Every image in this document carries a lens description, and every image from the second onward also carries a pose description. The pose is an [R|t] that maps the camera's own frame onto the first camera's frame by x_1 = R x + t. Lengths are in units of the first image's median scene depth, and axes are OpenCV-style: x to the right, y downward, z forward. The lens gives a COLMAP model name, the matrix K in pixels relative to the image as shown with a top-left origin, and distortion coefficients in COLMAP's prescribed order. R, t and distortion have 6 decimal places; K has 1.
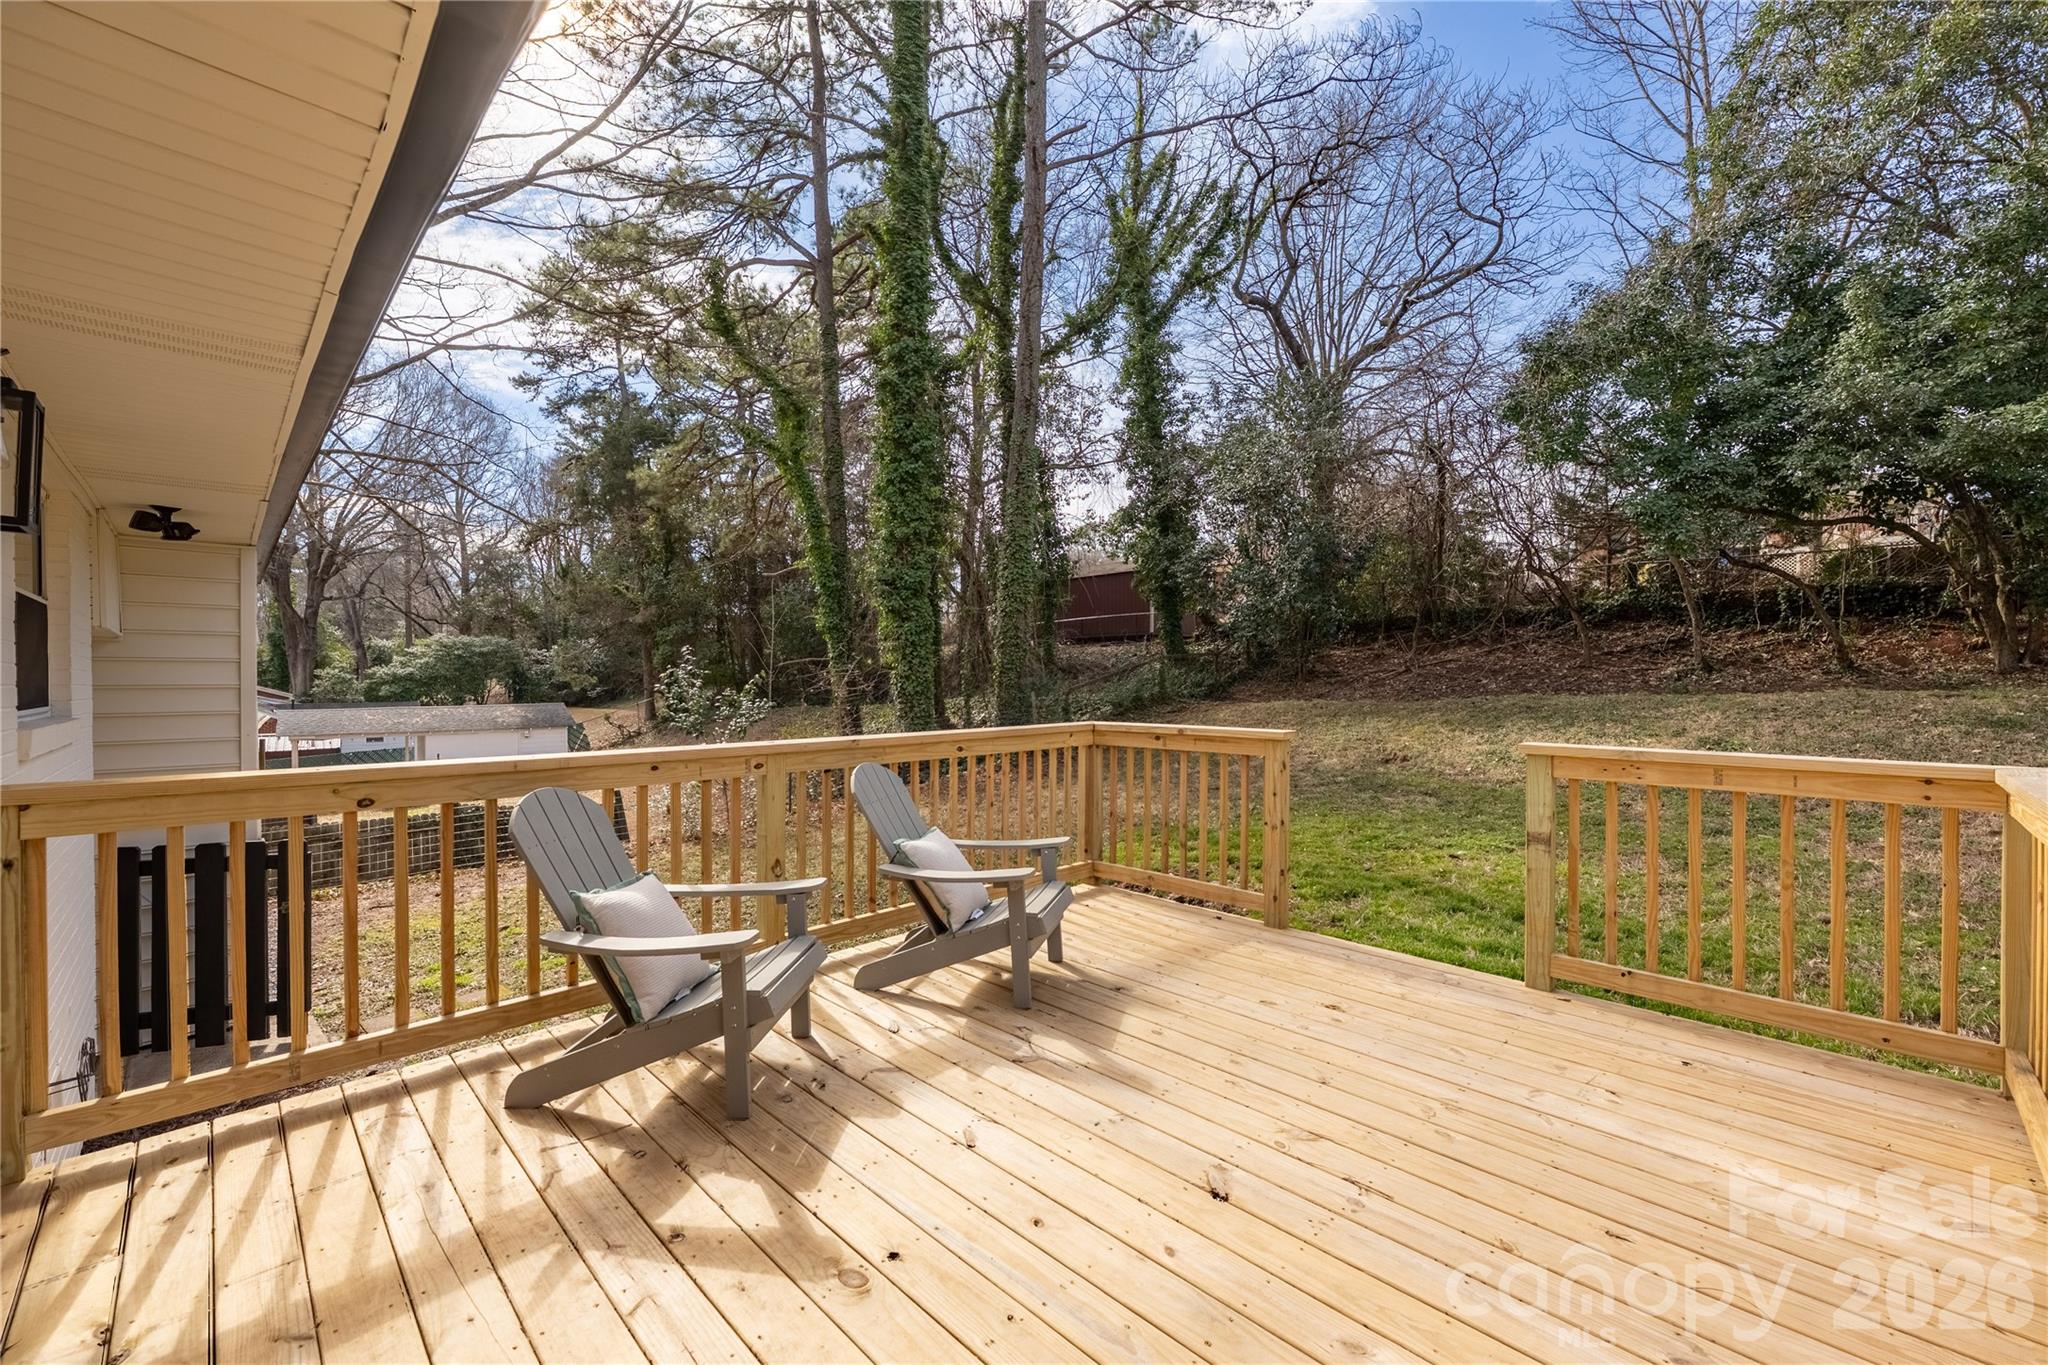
lens RADIAL K [[822.2, 0, 1018.7], [0, 822.2, 678.6], [0, 0, 1]] dist [-0.002255, 0.000149]
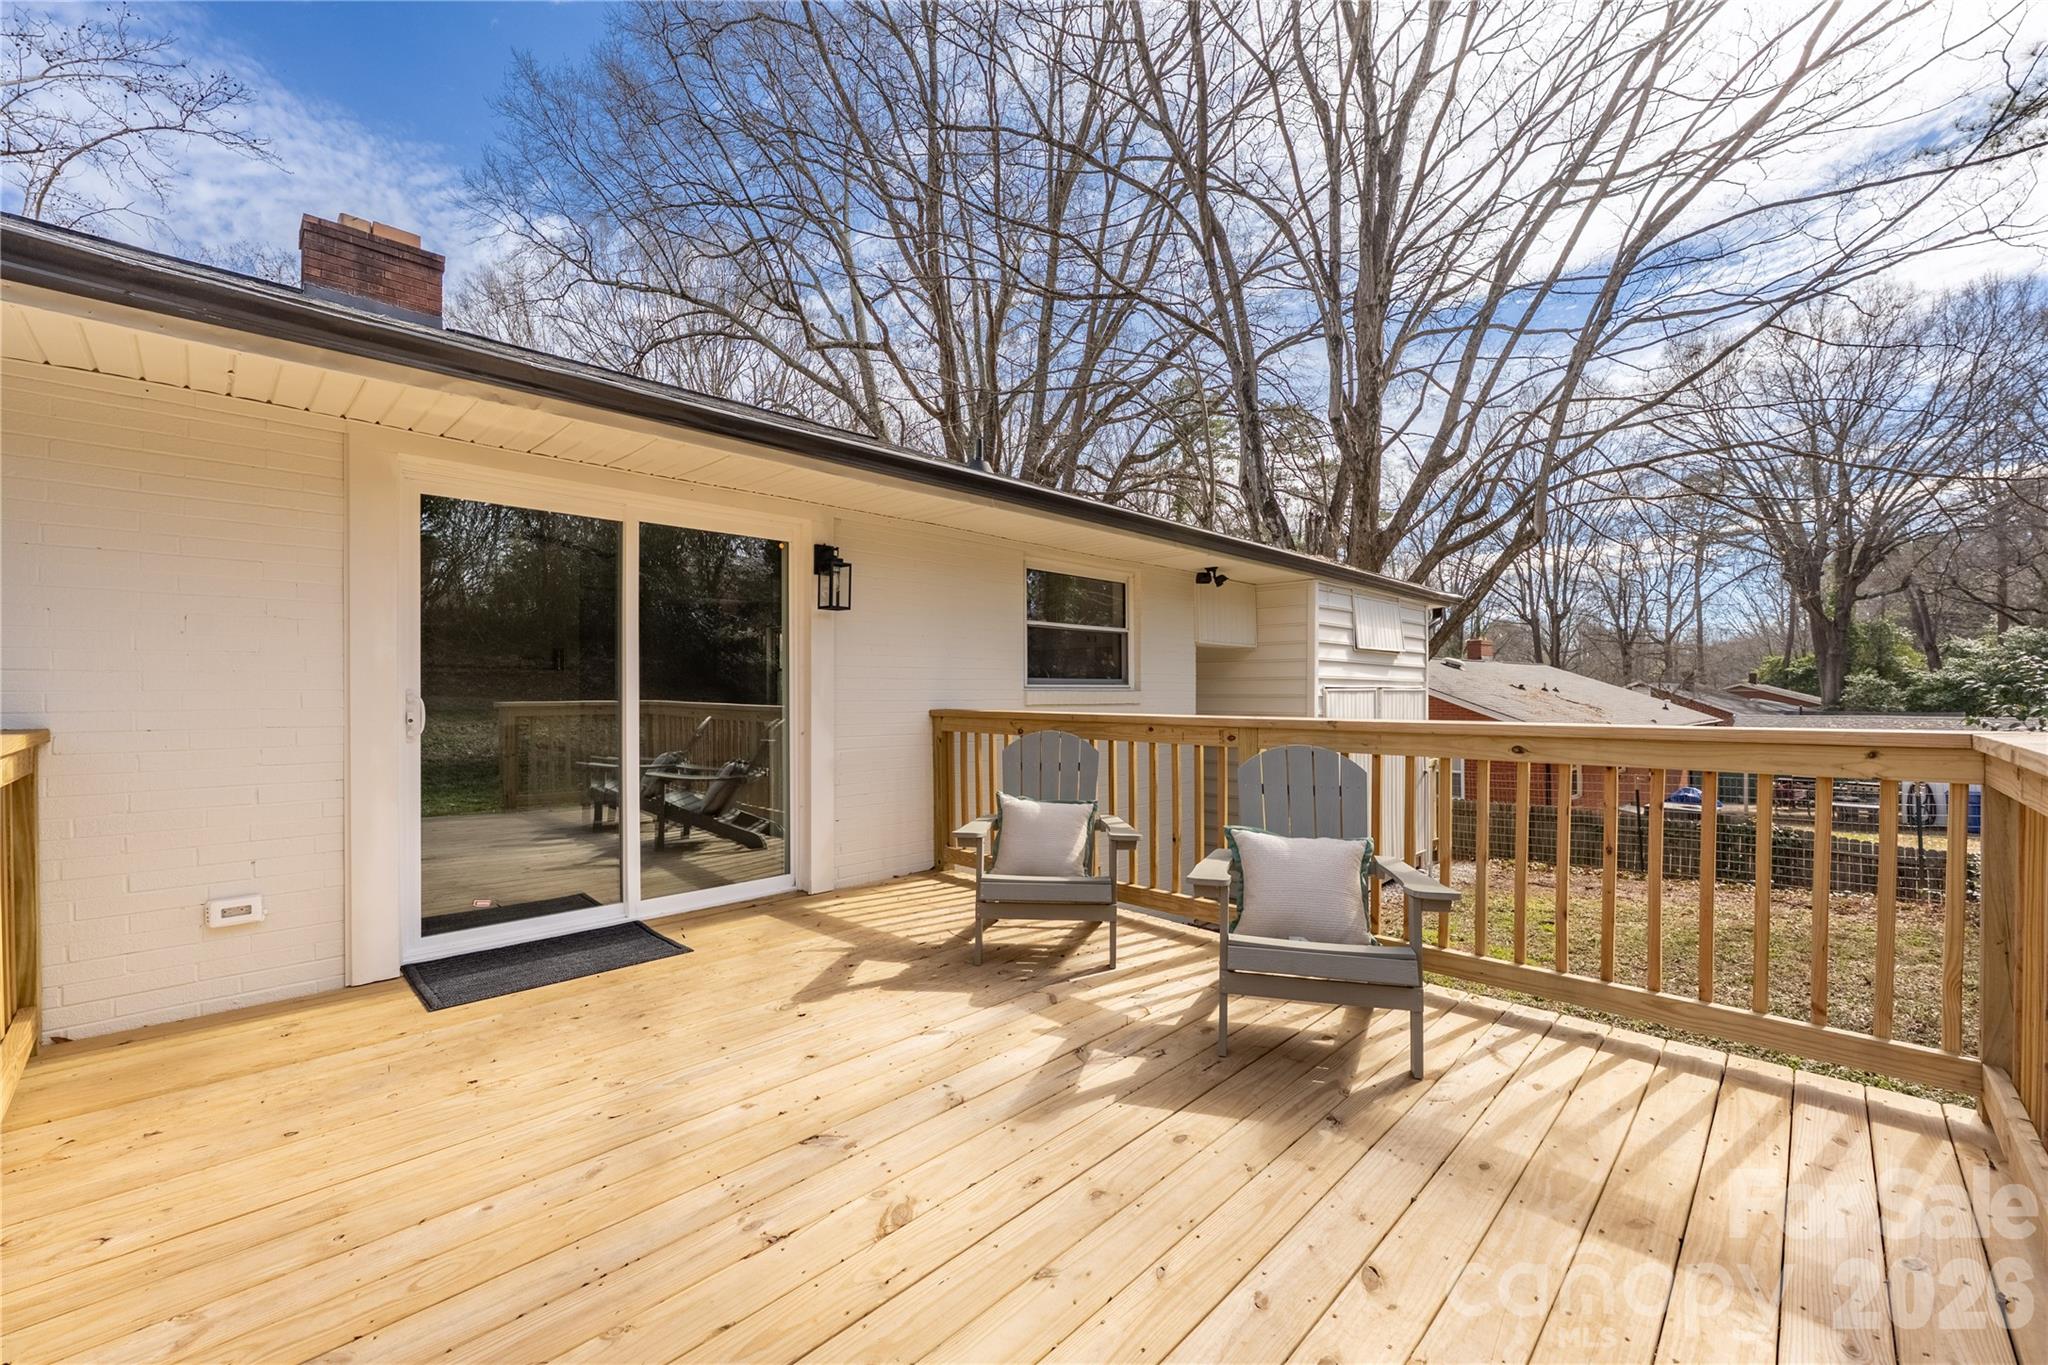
lens RADIAL K [[817.0, 0, 1024.0], [0, 817.0, 682.5], [0, 0, 1]] dist [-0.003656, -0.000306]
pose [[0.015418, -0.004609, -0.999871, 0.854393], [-0.001867, 0.999988, -0.004638, 0.048672], [0.999879, 0.001938, 0.015409, 0.853869]]
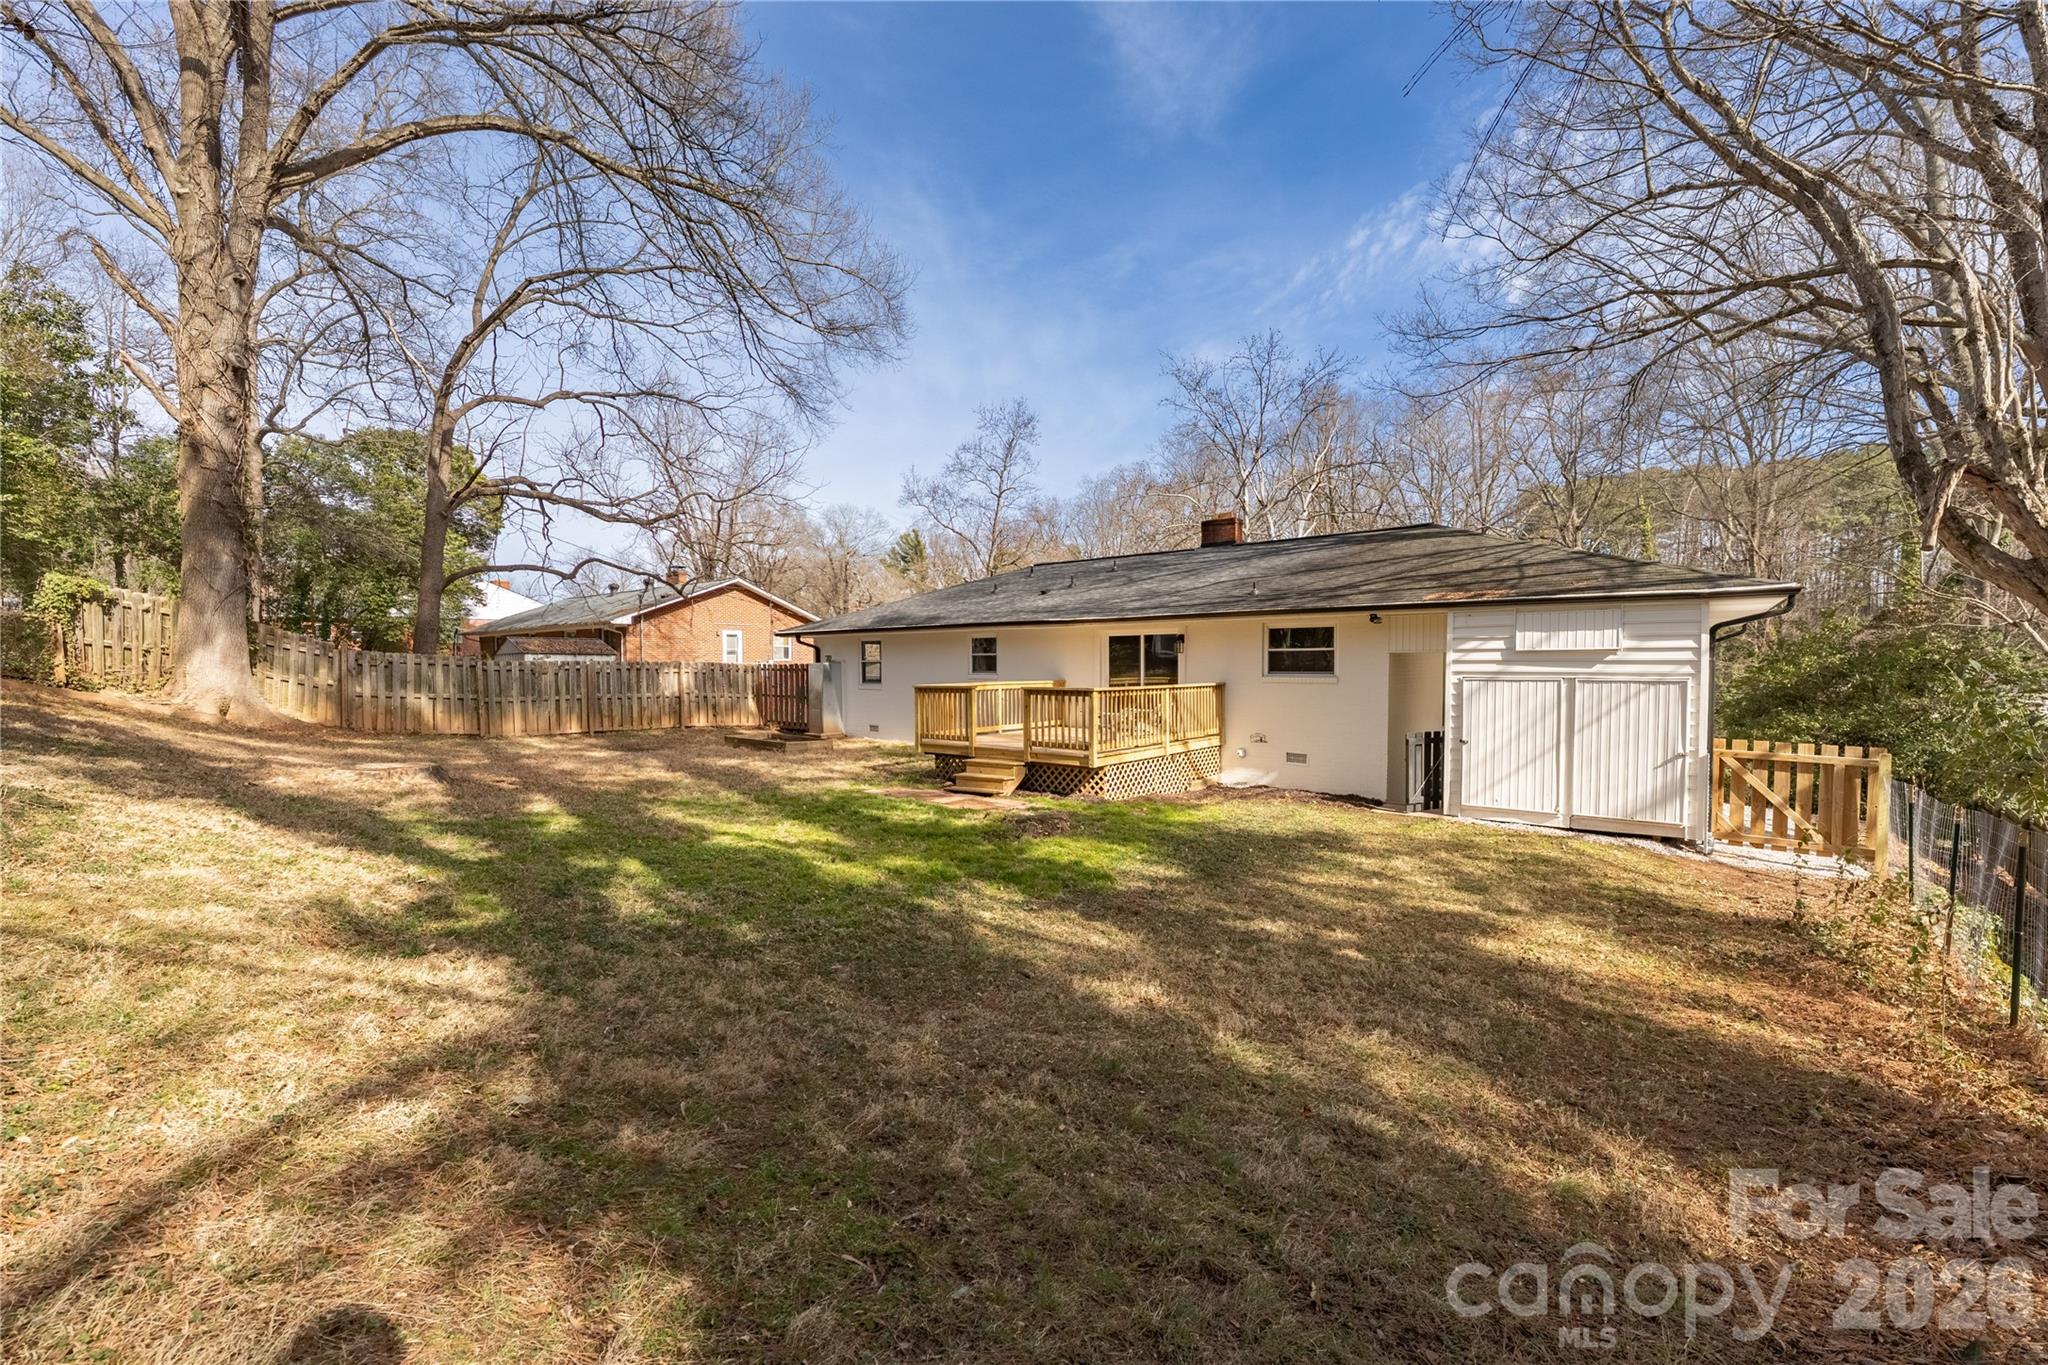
lens RADIAL K [[827.0, 0, 1018.1], [0, 827.0, 681.5], [0, 0, 1]] dist [0.000370, 0.000104]
pose [[-0.993579, 0.013563, -0.112322, 0.987893], [0.010579, 0.999576, 0.027116, -0.062139], [0.112643, 0.025753, -0.993302, 5.664718]]
